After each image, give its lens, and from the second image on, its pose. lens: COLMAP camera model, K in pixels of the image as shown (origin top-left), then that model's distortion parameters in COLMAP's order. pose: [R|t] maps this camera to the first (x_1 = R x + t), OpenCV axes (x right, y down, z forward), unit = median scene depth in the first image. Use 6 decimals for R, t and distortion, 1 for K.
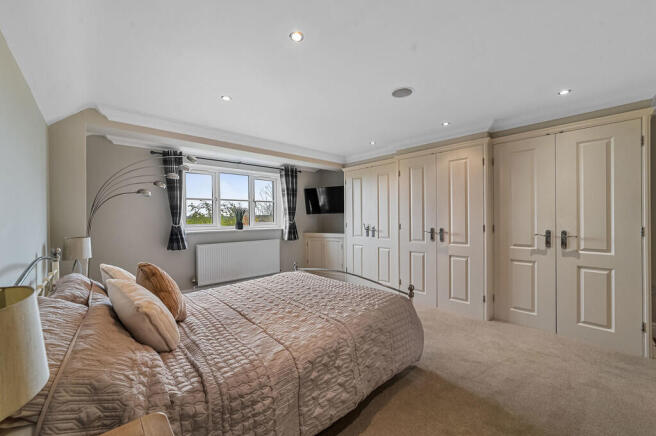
lens RADIAL K [[261.1, 0, 325.0], [0, 261.1, 218.8], [0, 0, 1]] dist [-0.016602, 0.011075]
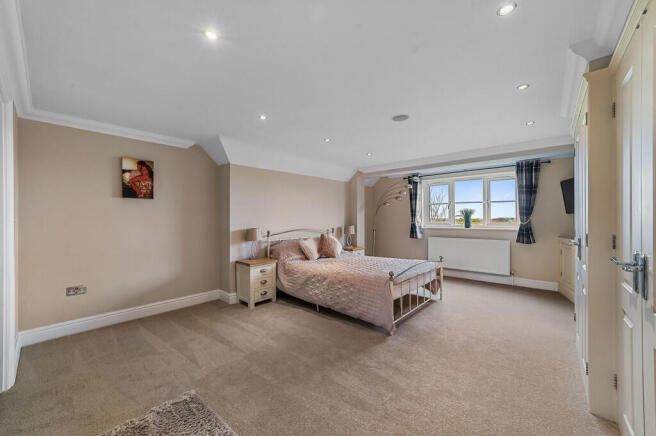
lens RADIAL K [[261.1, 0, 325.0], [0, 261.1, 218.8], [0, 0, 1]] dist [-0.016602, 0.011075]
pose [[0.103540, 0.005579, -0.994610, 0.738005], [-0.008980, 0.999949, 0.004675, 0.000615], [0.994585, 0.008447, 0.103585, 0.254981]]
